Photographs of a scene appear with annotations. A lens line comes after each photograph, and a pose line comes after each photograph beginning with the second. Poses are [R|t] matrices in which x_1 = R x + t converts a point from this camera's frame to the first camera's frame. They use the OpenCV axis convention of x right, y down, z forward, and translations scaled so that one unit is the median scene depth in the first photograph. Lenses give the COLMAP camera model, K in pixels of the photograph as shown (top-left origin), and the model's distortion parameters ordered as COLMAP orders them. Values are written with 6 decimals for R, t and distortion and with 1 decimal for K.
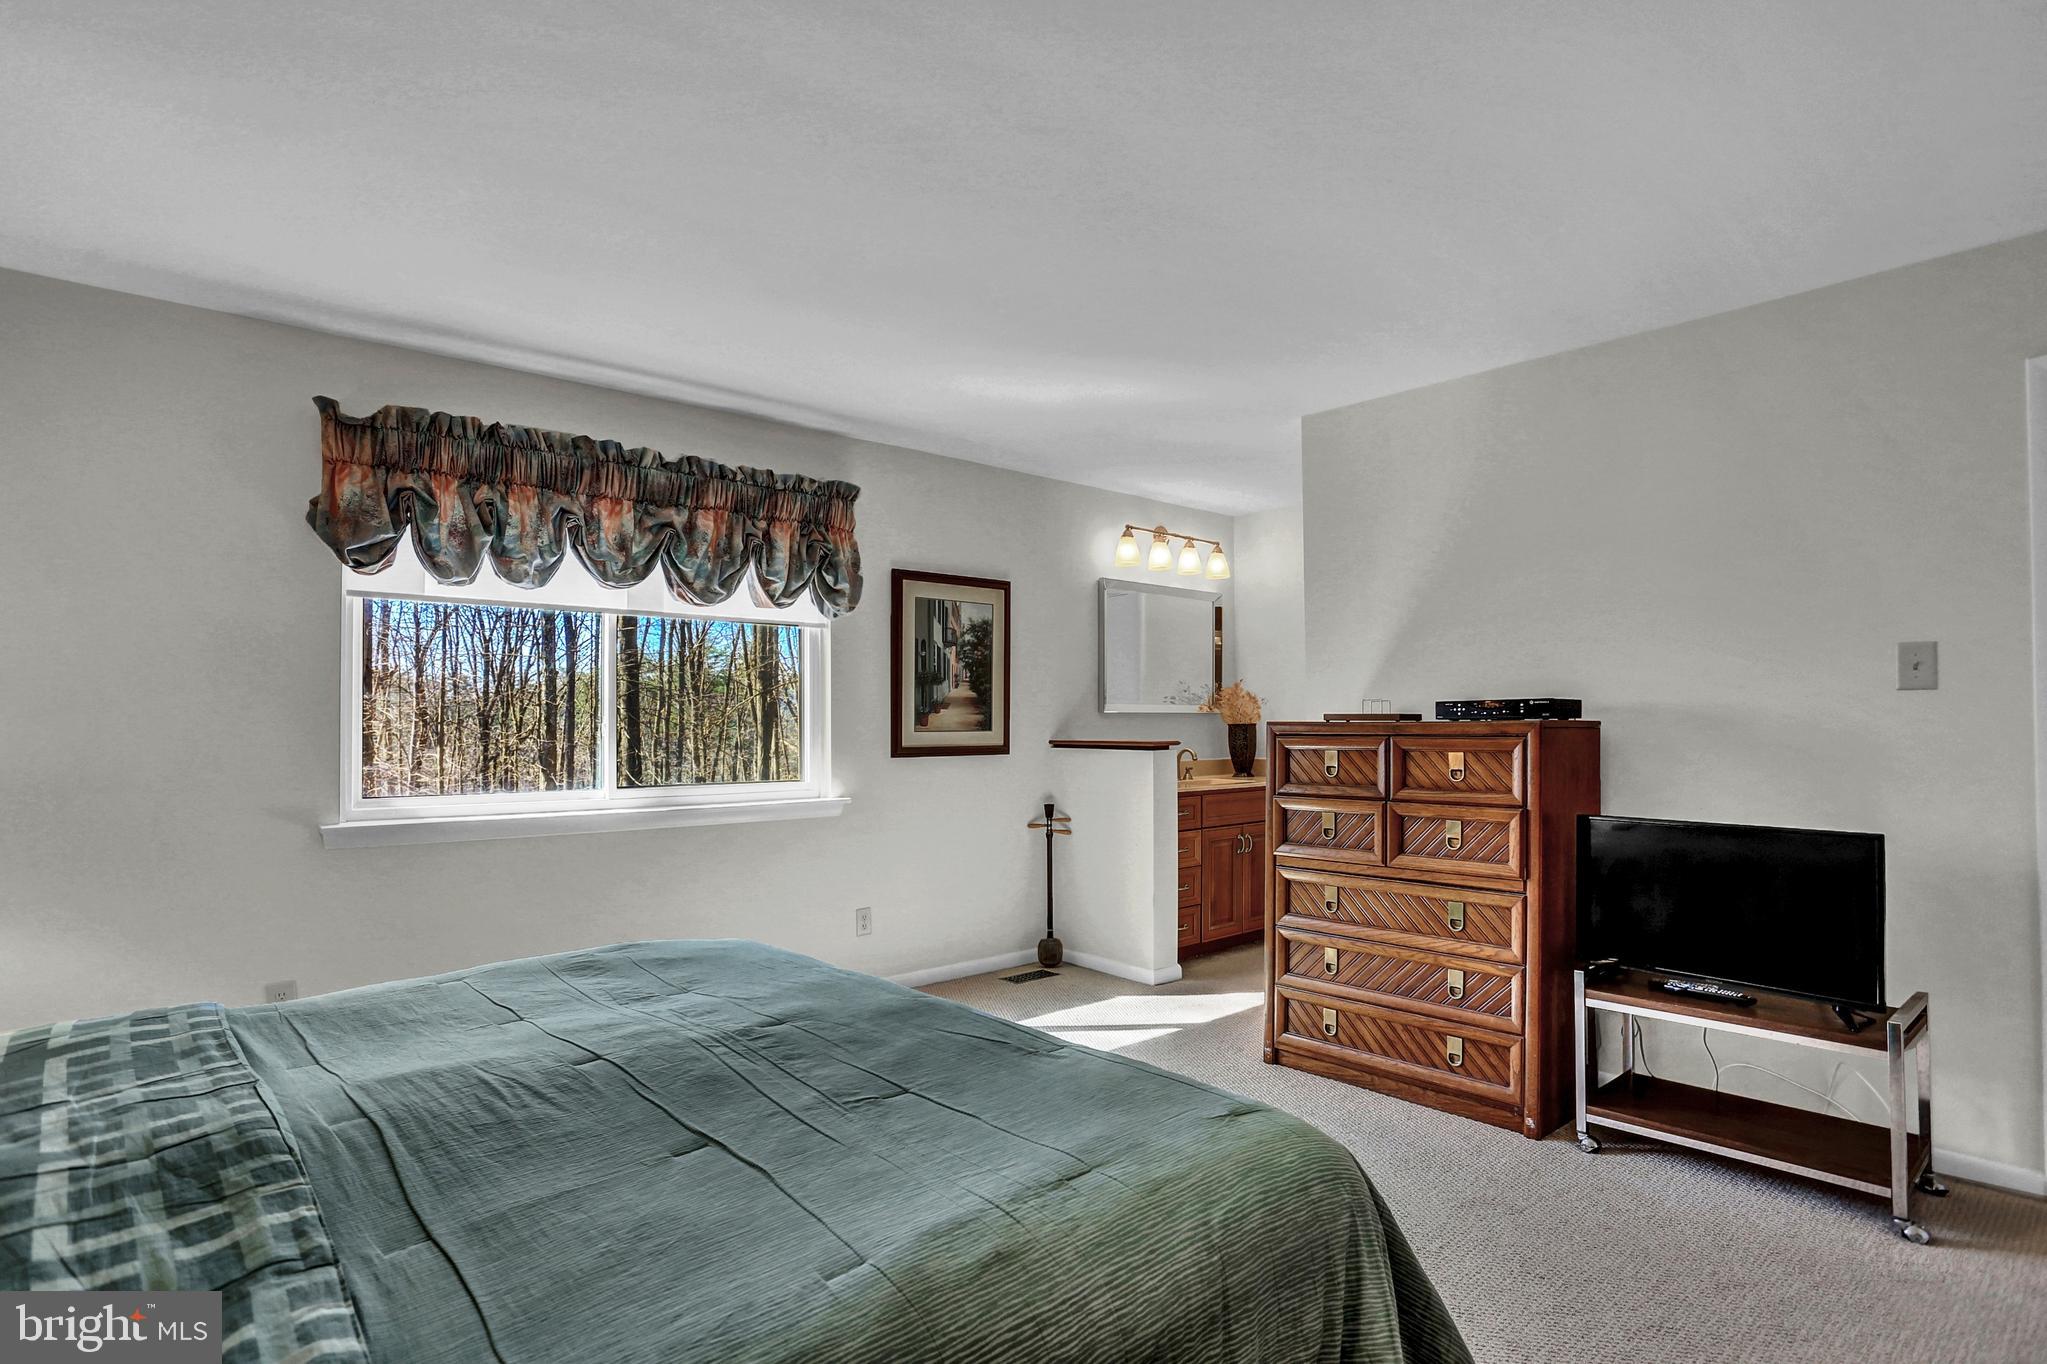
lens RADIAL K [[1110.1, 0, 1007.9], [0, 1110.1, 691.4], [0, 0, 1]] dist [-0.057763, 0.000434]
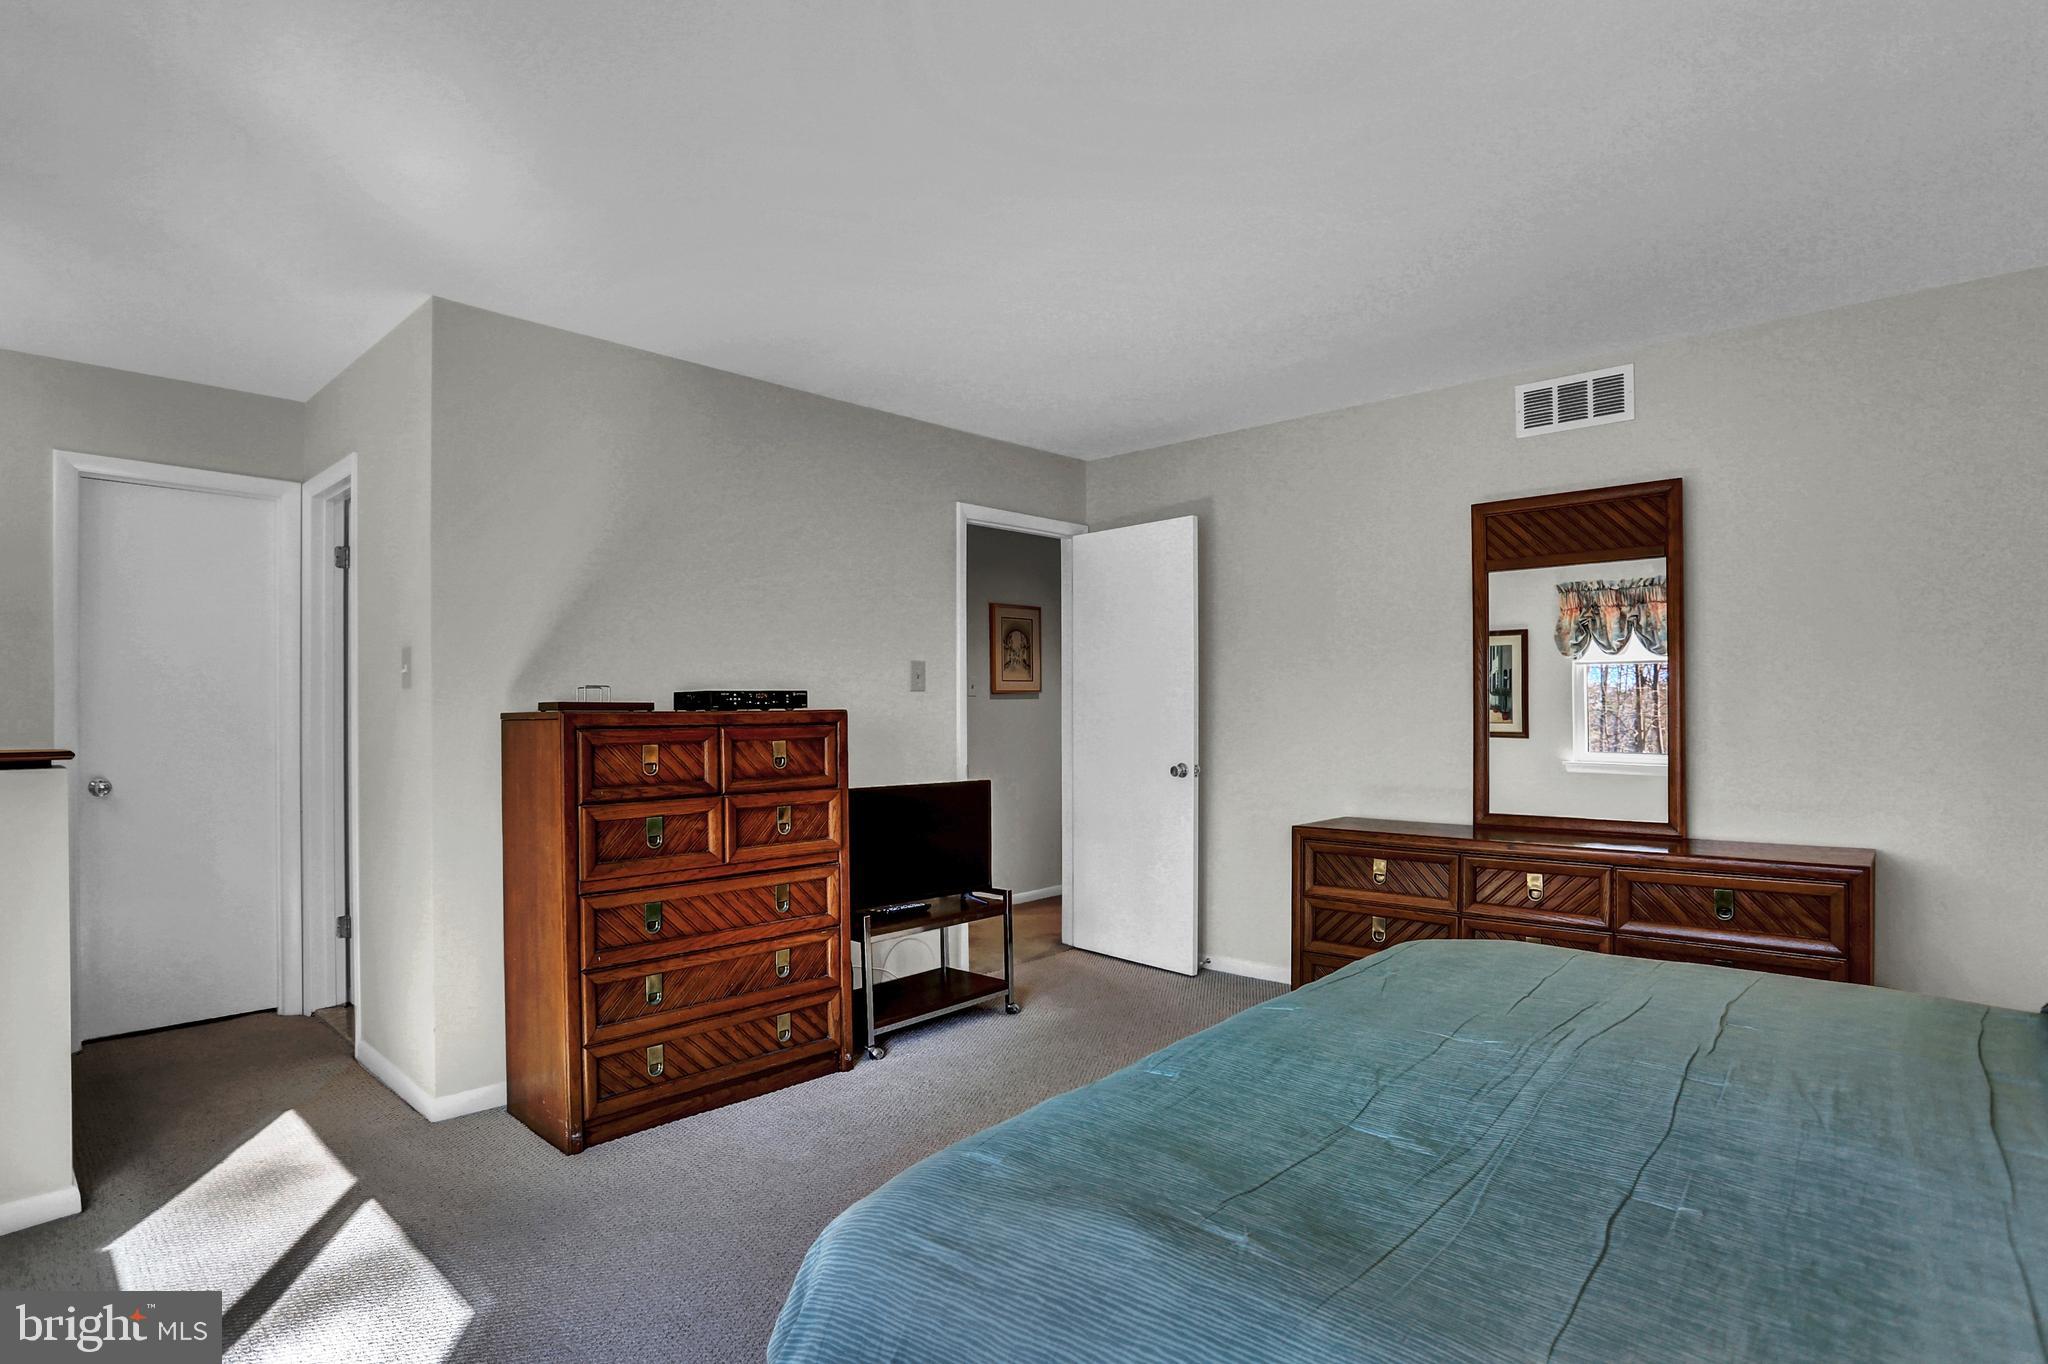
lens RADIAL K [[1044.4, 0, 1019.1], [0, 1044.4, 691.3], [0, 0, 1]] dist [-0.046028, 0.018805]
pose [[-0.122609, 0.011742, 0.992386, -0.586021], [-0.025428, 0.999565, -0.014969, 0.017378], [-0.992129, -0.027070, -0.122257, 0.881142]]
